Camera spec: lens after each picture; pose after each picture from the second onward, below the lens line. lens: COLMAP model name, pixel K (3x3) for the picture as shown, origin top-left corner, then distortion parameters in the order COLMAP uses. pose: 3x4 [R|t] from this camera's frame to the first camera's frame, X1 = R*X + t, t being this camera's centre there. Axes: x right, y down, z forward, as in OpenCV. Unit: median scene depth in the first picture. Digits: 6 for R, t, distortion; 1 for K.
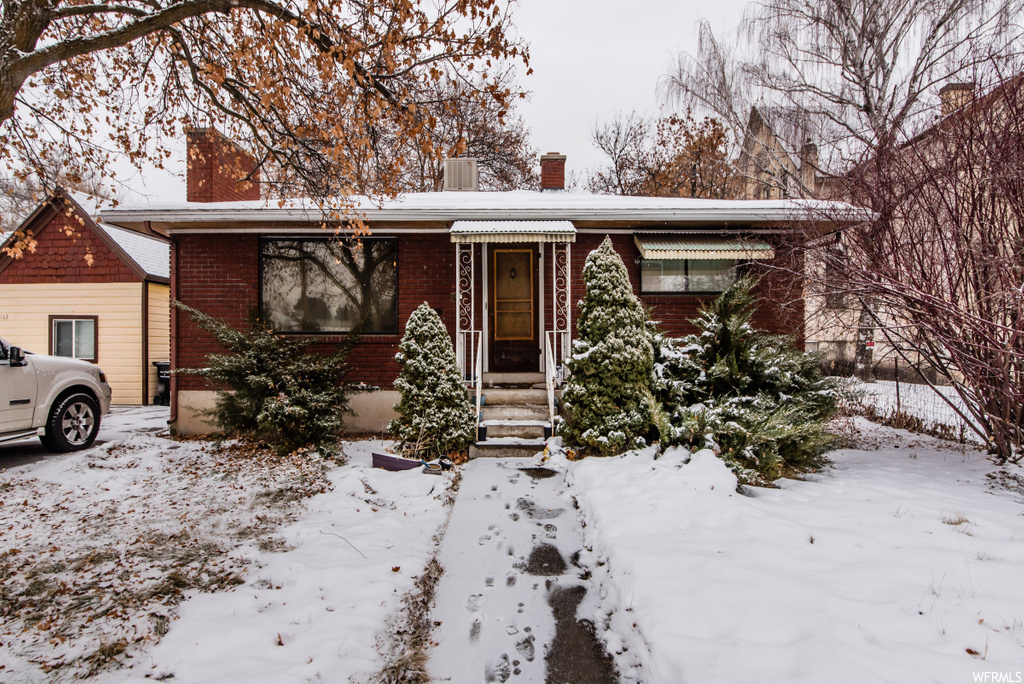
lens RADIAL K [[489.5, 0, 512.0], [0, 489.5, 341.0], [0, 0, 1]] dist [-0.003073, 0.000063]
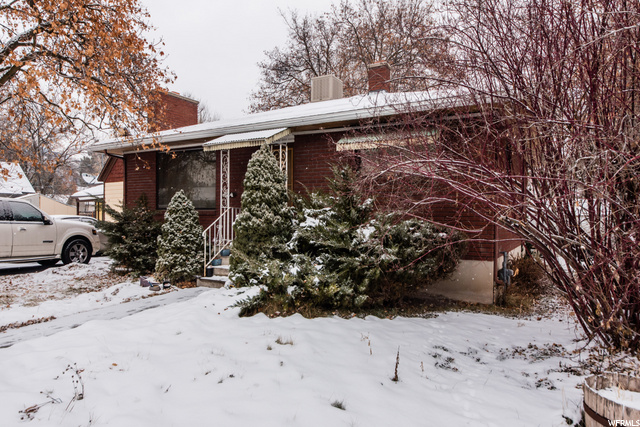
lens RADIAL K [[422.6, 0, 320.5], [0, 422.6, 214.2], [0, 0, 1]] dist [0.007080, 0.000238]
pose [[0.864657, 0.003684, -0.502349, 0.900528], [-0.001735, 0.999989, 0.004348, -0.004204], [0.502360, -0.002888, 0.864654, 0.003837]]
